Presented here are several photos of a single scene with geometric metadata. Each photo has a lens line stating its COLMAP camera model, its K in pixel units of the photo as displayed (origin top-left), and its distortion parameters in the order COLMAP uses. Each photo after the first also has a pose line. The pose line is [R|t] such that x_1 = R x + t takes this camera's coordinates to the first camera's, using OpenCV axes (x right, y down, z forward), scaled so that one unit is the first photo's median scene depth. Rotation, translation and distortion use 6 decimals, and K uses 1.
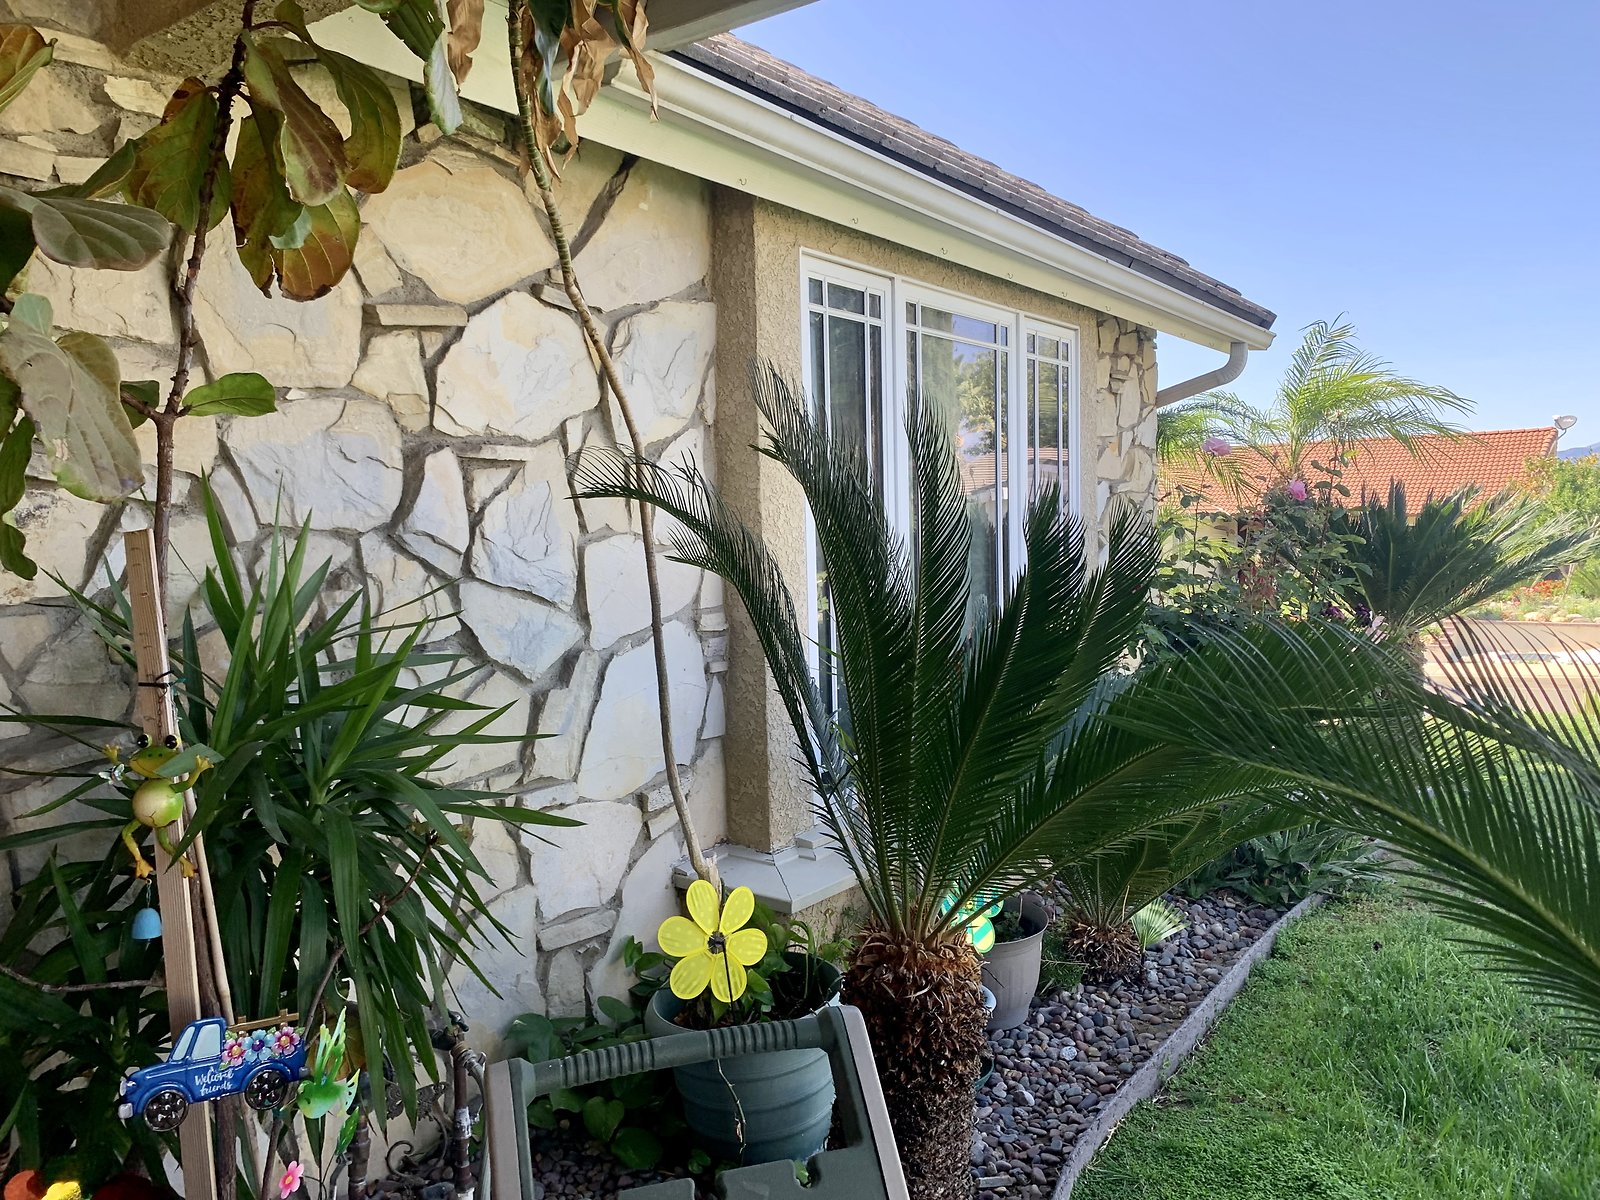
lens RADIAL K [[1239.0, 0, 795.1], [0, 1239.0, 602.8], [0, 0, 1]] dist [0.014914, -0.019005]
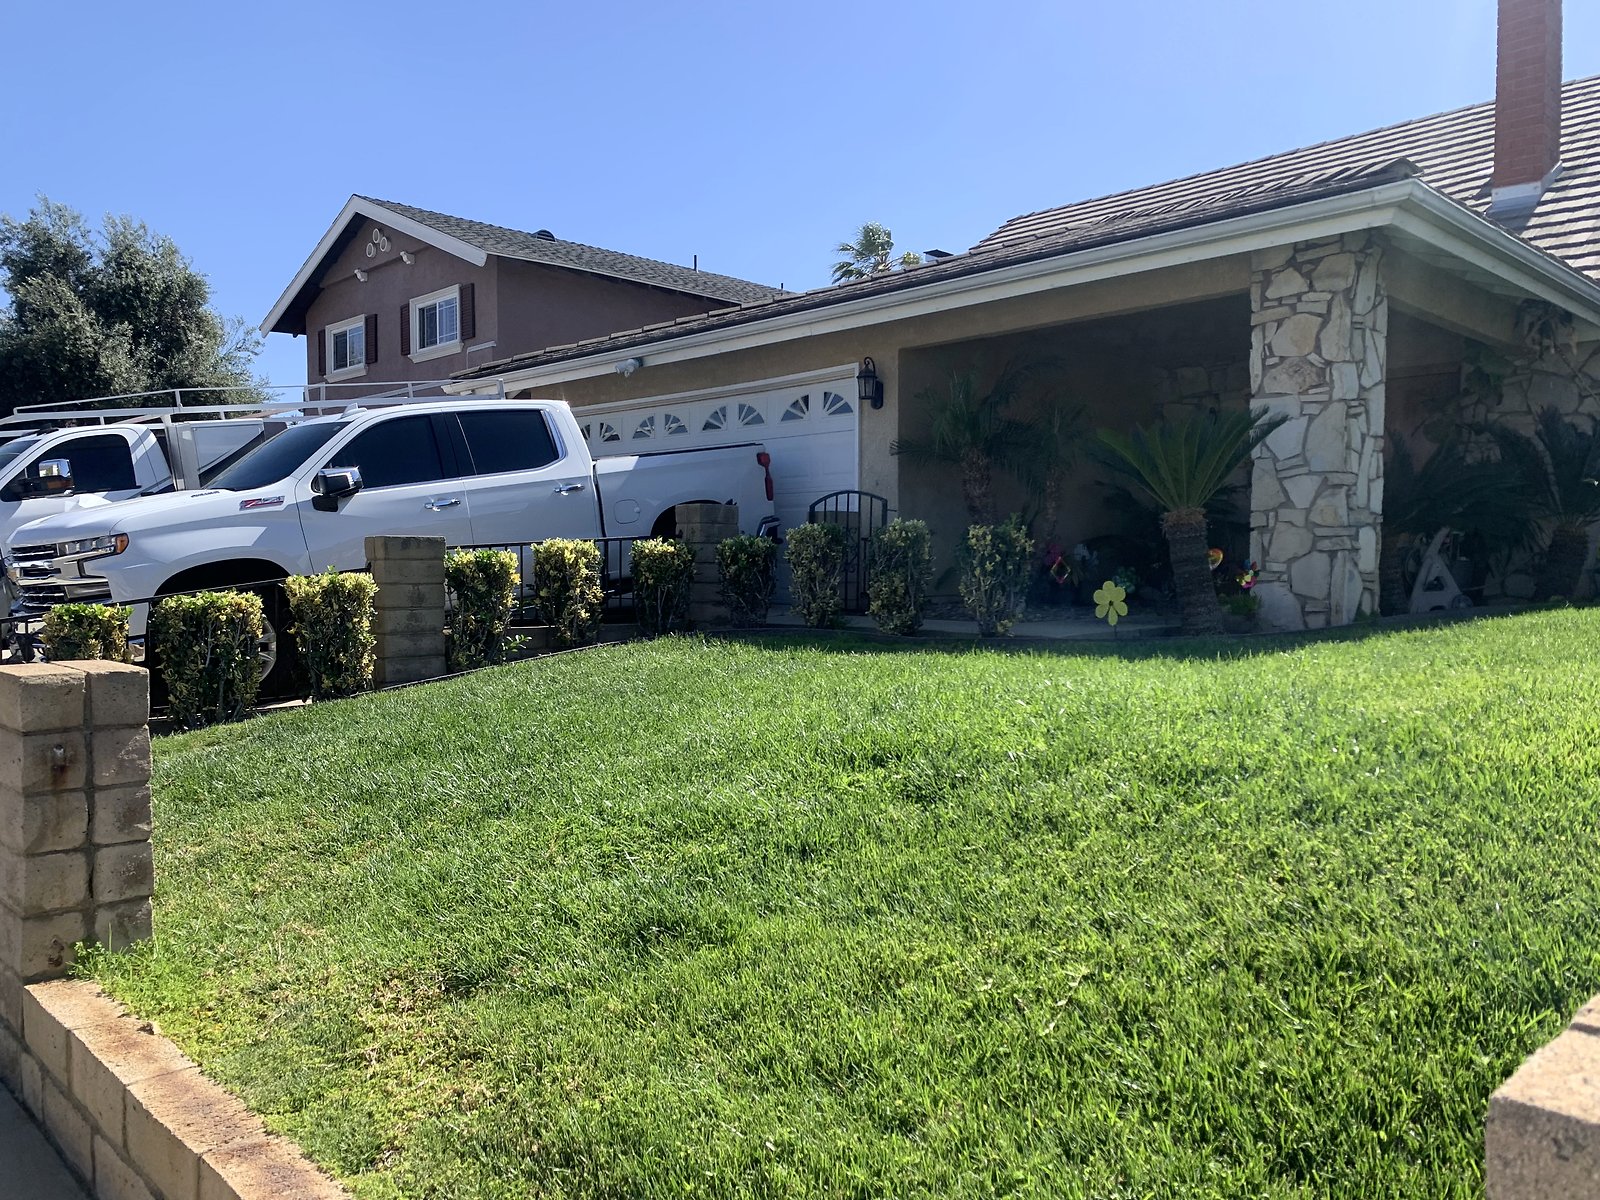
lens RADIAL K [[1239.0, 0, 805.7], [0, 1239.0, 592.6], [0, 0, 1]] dist [0.014914, -0.019005]
pose [[-0.176528, 0.037722, -0.983572, 3.945320], [-0.060045, 0.996992, 0.049013, 0.352882], [0.982462, 0.067711, -0.173732, -0.717278]]
